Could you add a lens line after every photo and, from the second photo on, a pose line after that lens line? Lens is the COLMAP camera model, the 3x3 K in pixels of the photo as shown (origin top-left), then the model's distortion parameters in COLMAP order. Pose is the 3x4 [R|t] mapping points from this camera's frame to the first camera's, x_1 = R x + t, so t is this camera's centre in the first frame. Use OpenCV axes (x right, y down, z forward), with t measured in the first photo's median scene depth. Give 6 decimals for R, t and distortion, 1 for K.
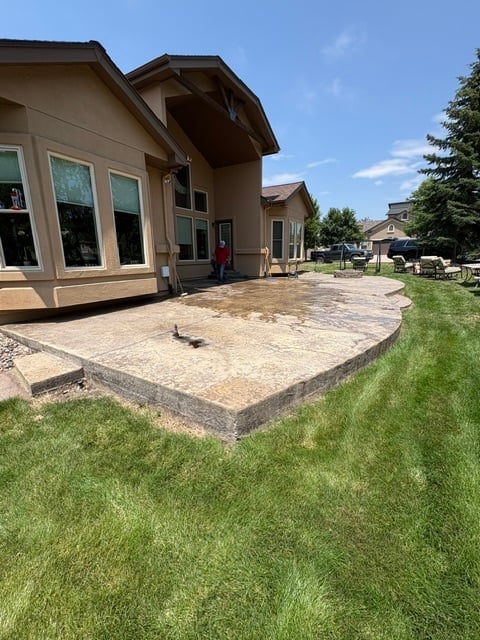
lens RADIAL K [[293.5, 0, 240.0], [0, 293.5, 320.0], [0, 0, 1]] dist [-0.000127, -0.000300]
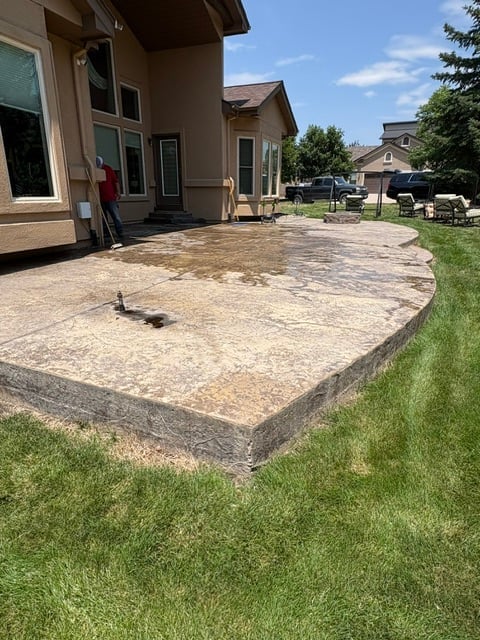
lens RADIAL K [[397.4, 0, 240.0], [0, 397.4, 320.0], [0, 0, 1]] dist [-0.003221, 0.001200]
pose [[0.988117, -0.031167, 0.150512, -0.065240], [0.017425, 0.995627, 0.091777, 0.001215], [-0.152714, -0.088064, 0.984339, 0.077181]]
